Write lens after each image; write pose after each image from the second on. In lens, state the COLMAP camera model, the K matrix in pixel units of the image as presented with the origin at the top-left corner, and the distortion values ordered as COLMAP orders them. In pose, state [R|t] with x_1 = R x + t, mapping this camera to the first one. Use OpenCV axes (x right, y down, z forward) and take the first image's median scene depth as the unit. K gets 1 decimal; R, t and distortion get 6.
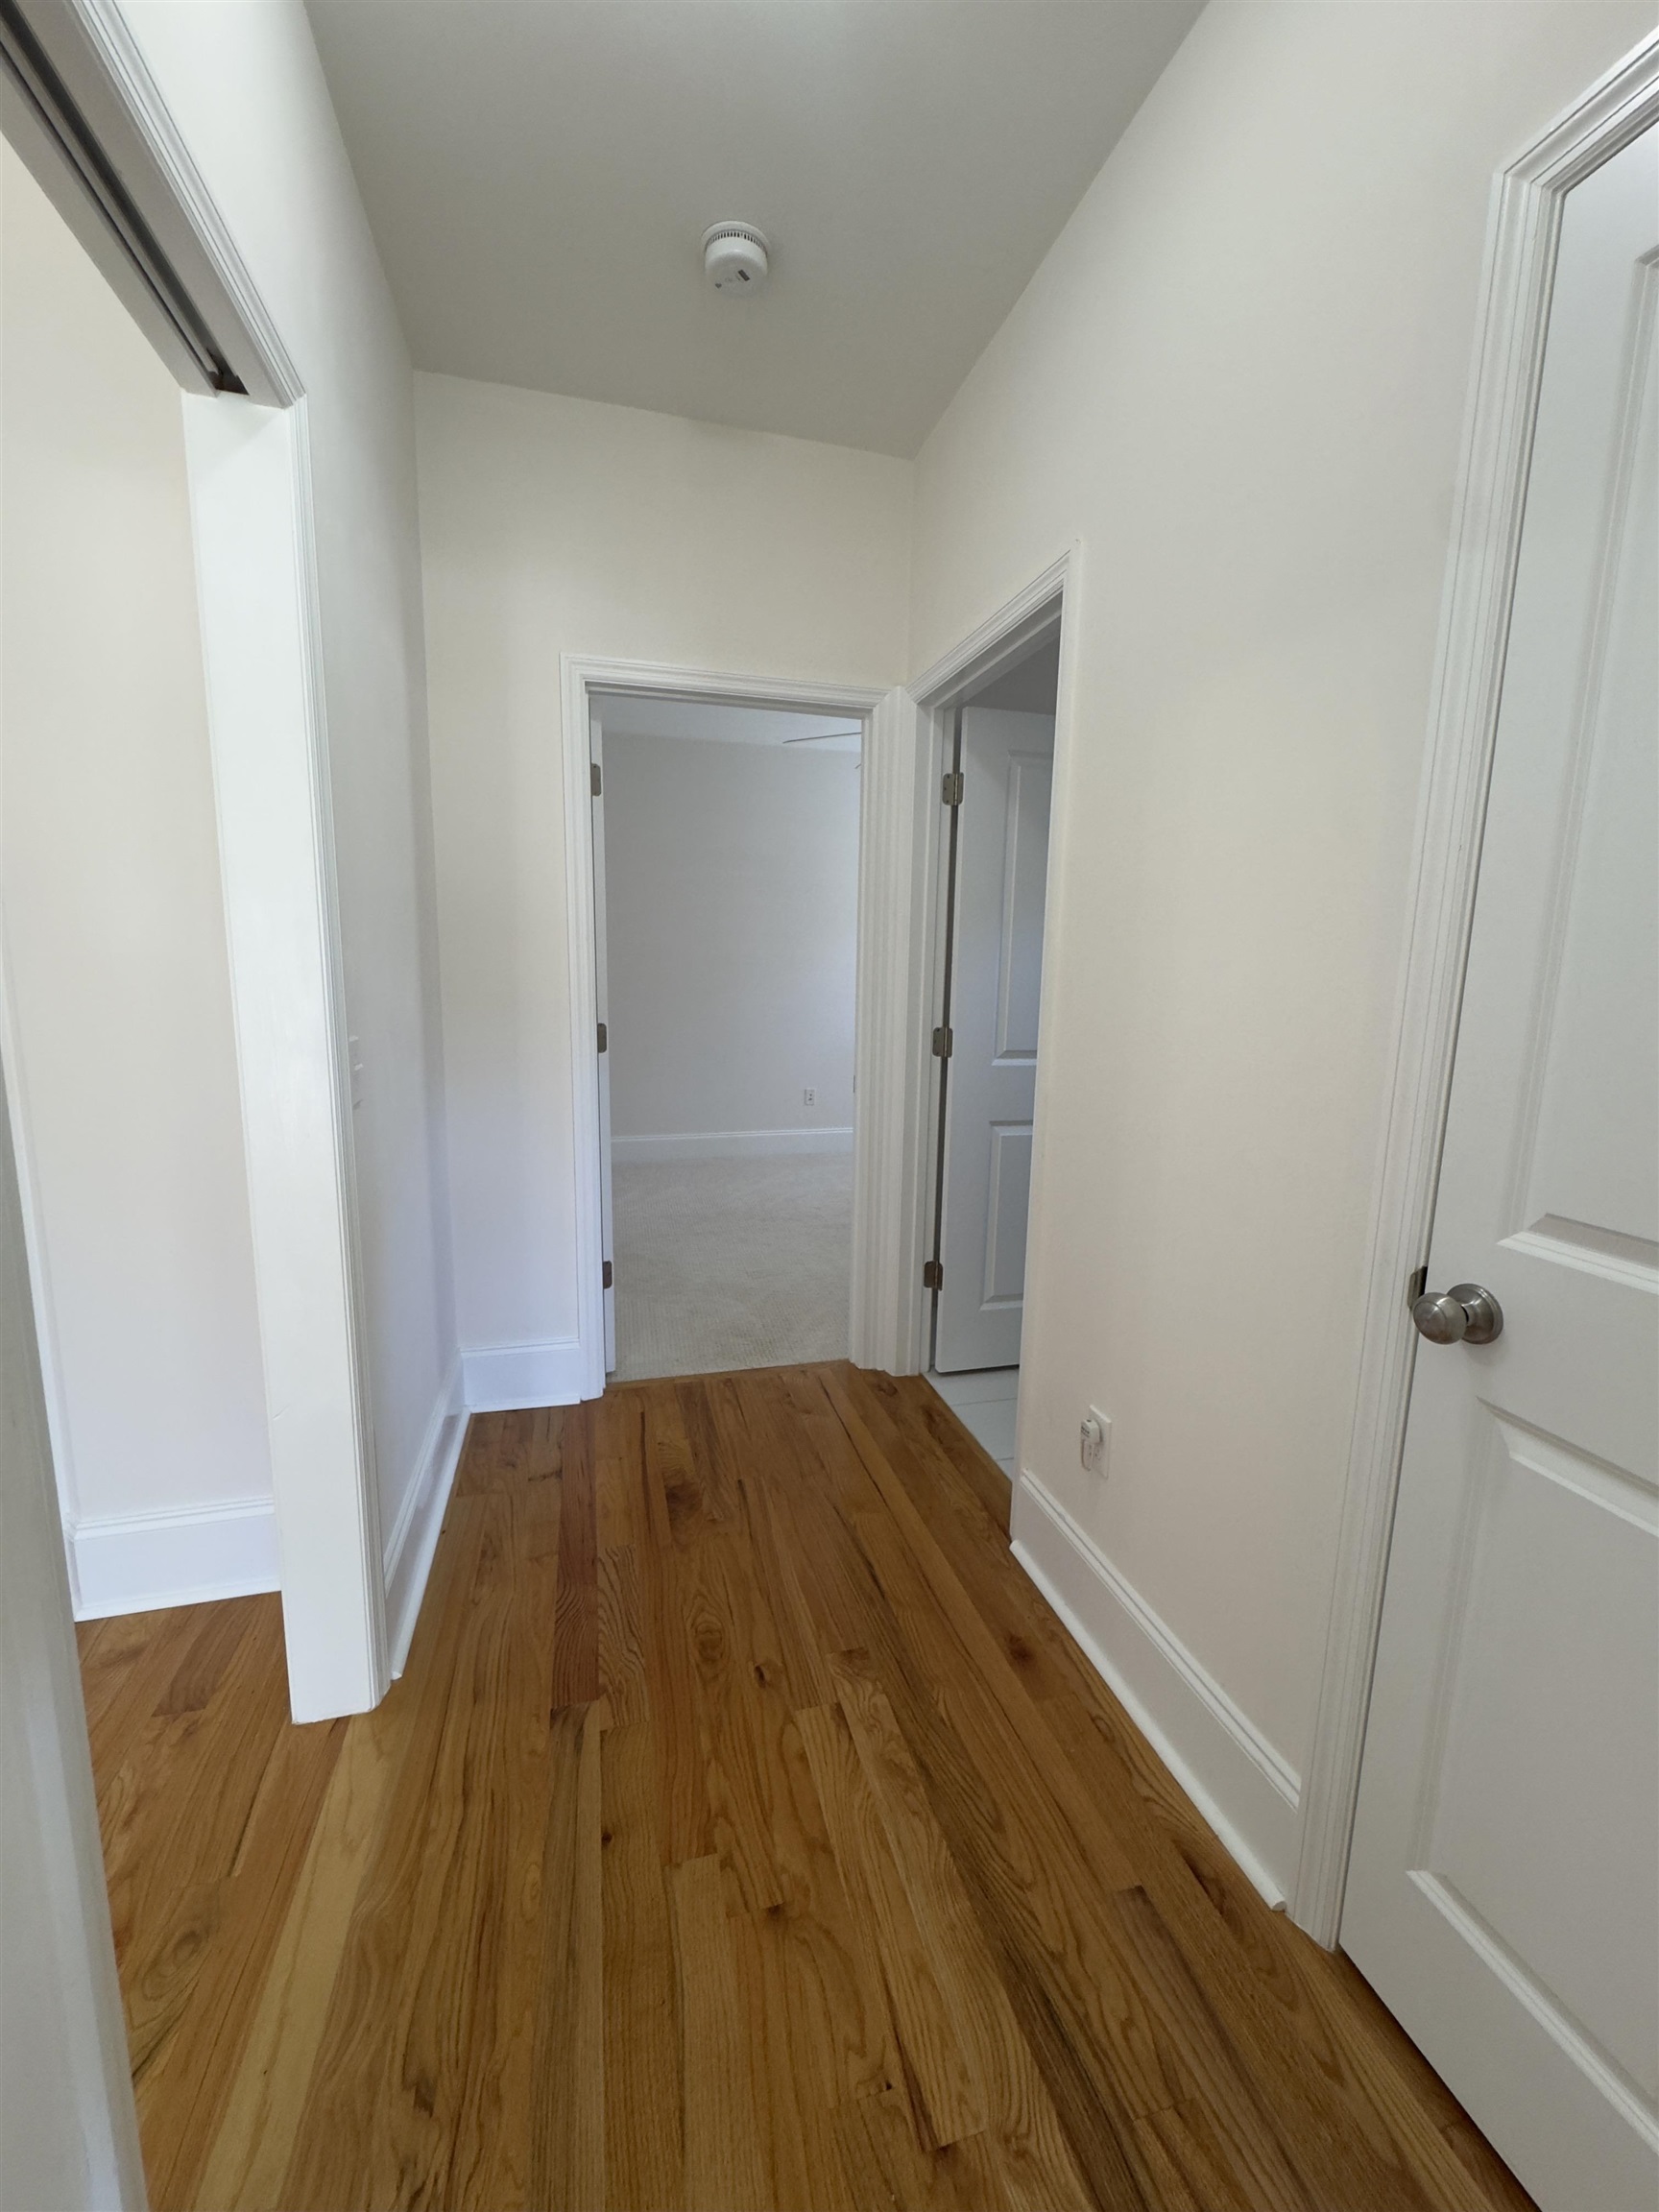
lens RADIAL K [[883.6, 0, 829.5], [0, 883.6, 1106.0], [0, 0, 1]] dist [-0.002806, -0.000055]
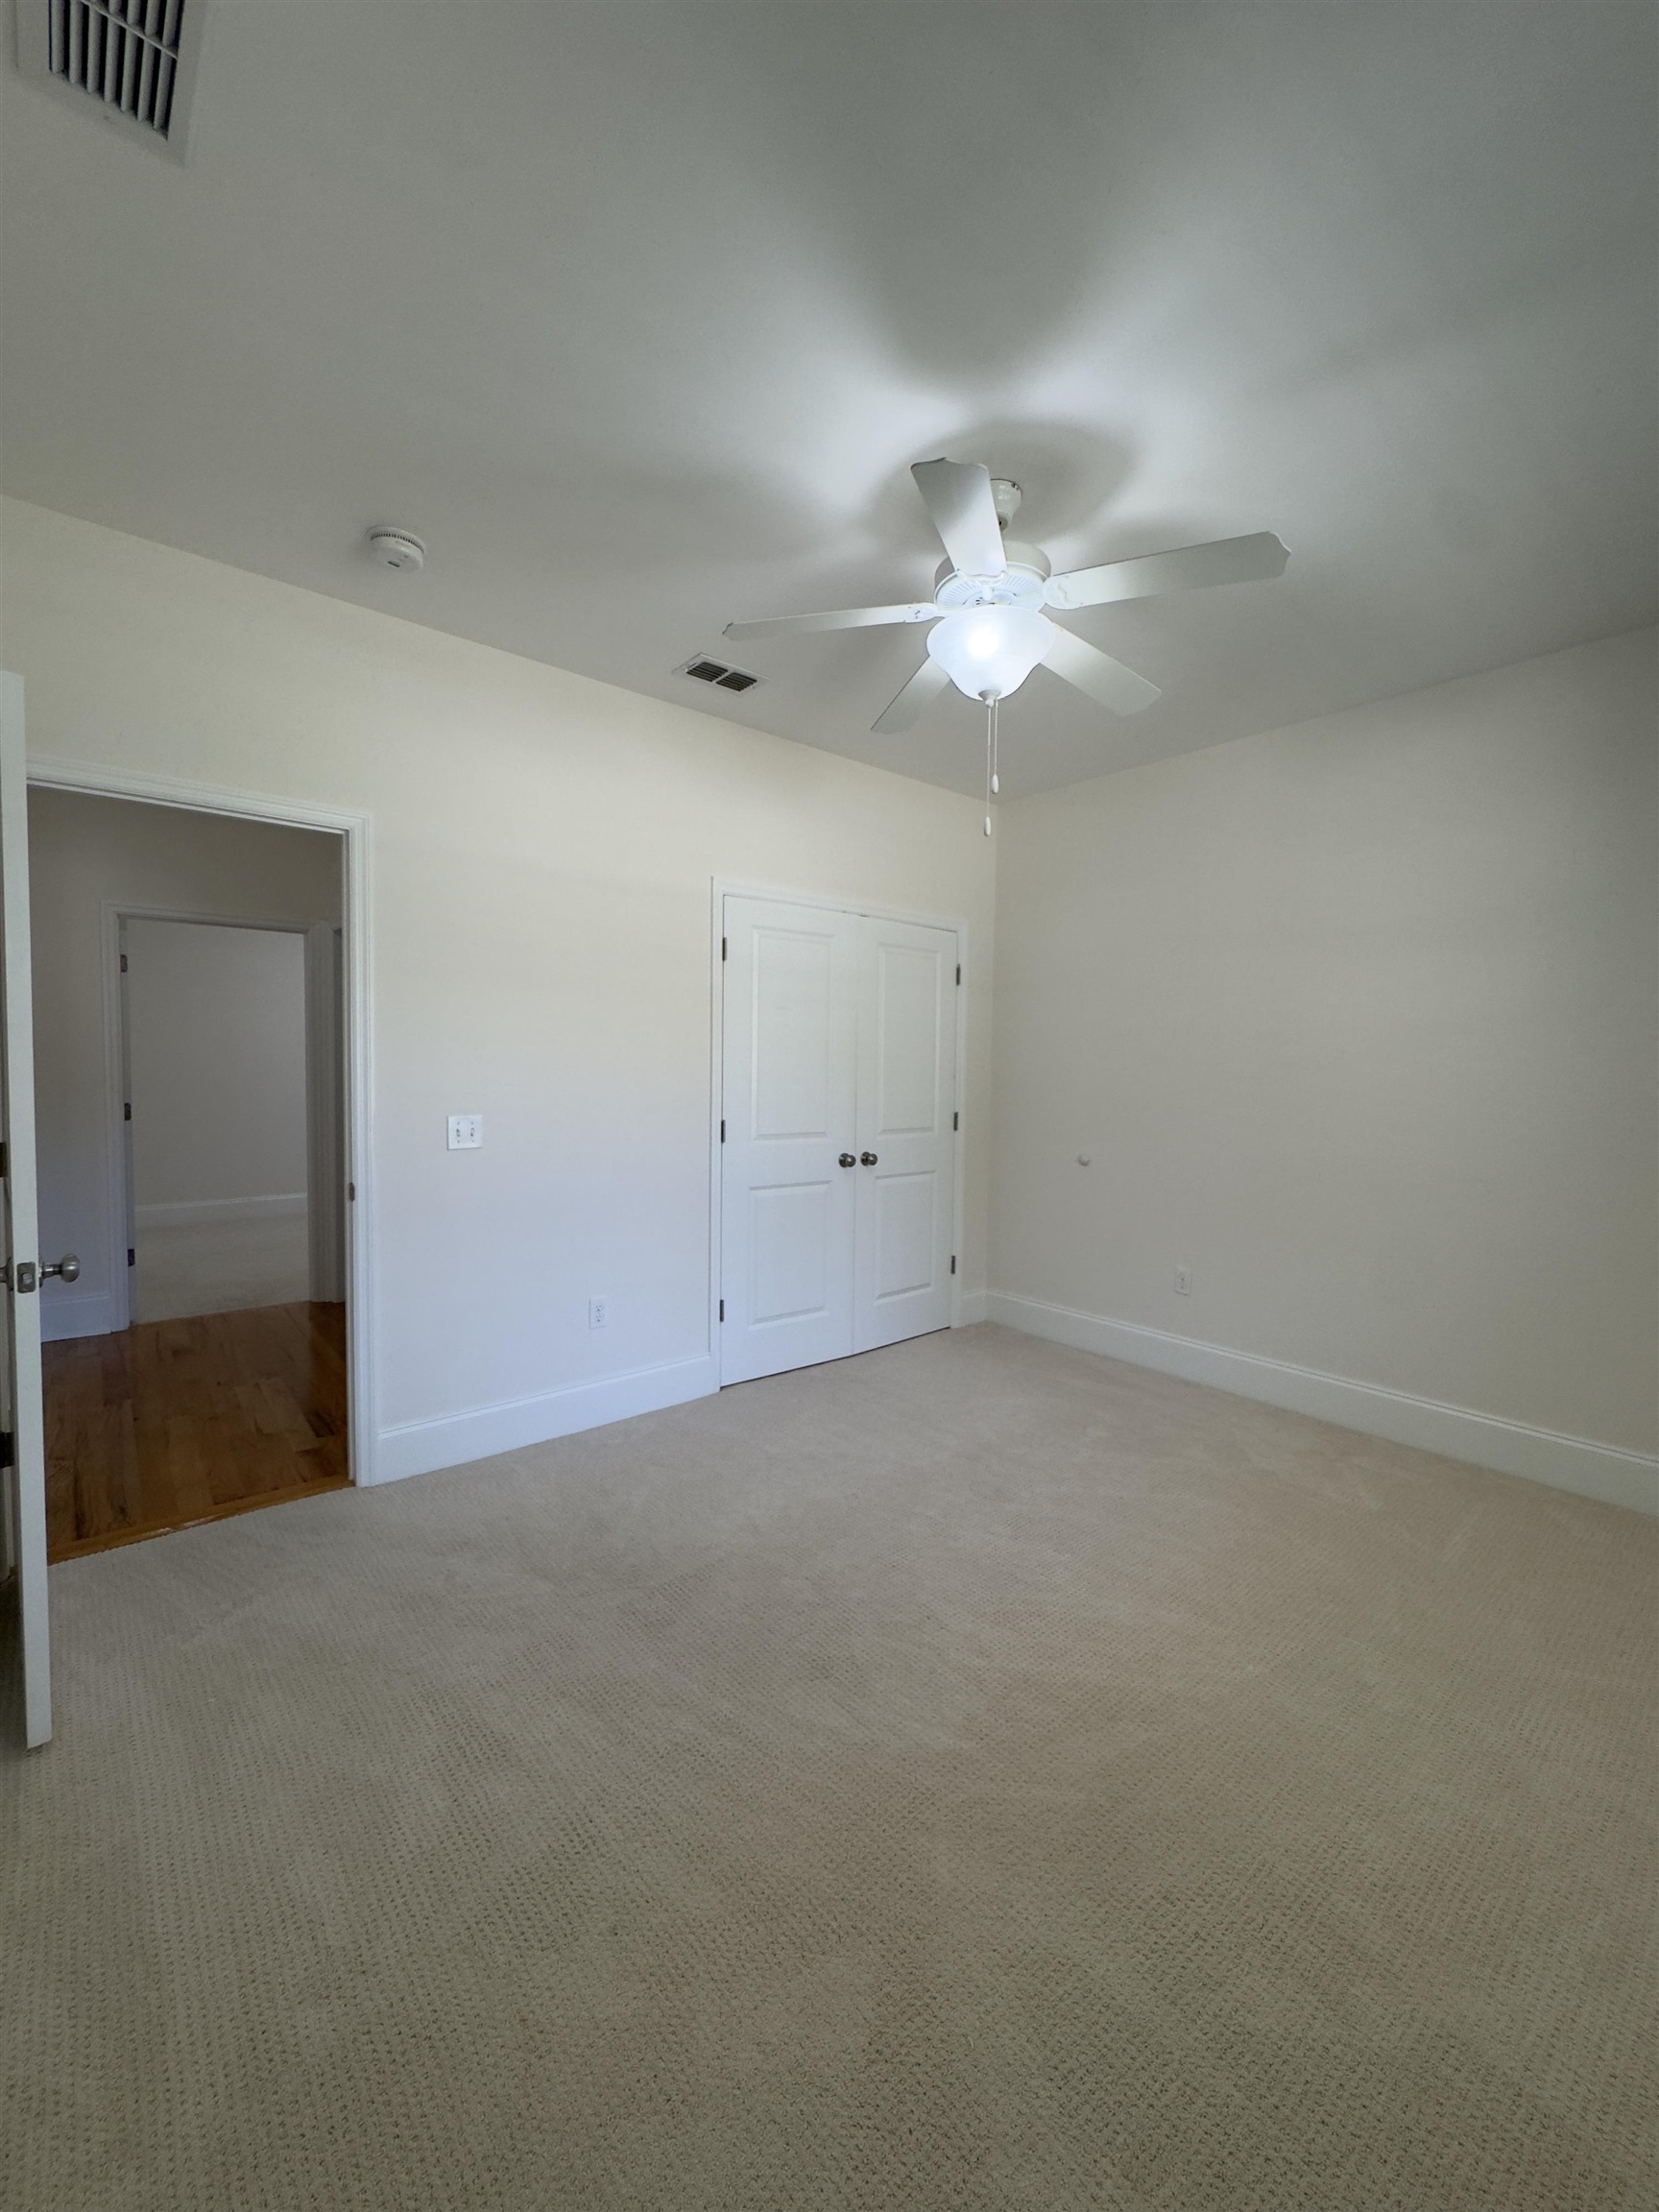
lens RADIAL K [[883.6, 0, 829.5], [0, 883.6, 1106.0], [0, 0, 1]] dist [-0.002806, -0.000055]
pose [[0.908050, -0.028785, 0.417871, 0.282684], [0.074871, 0.992723, -0.094313, 0.187071], [-0.412115, 0.116927, 0.903598, -1.189511]]
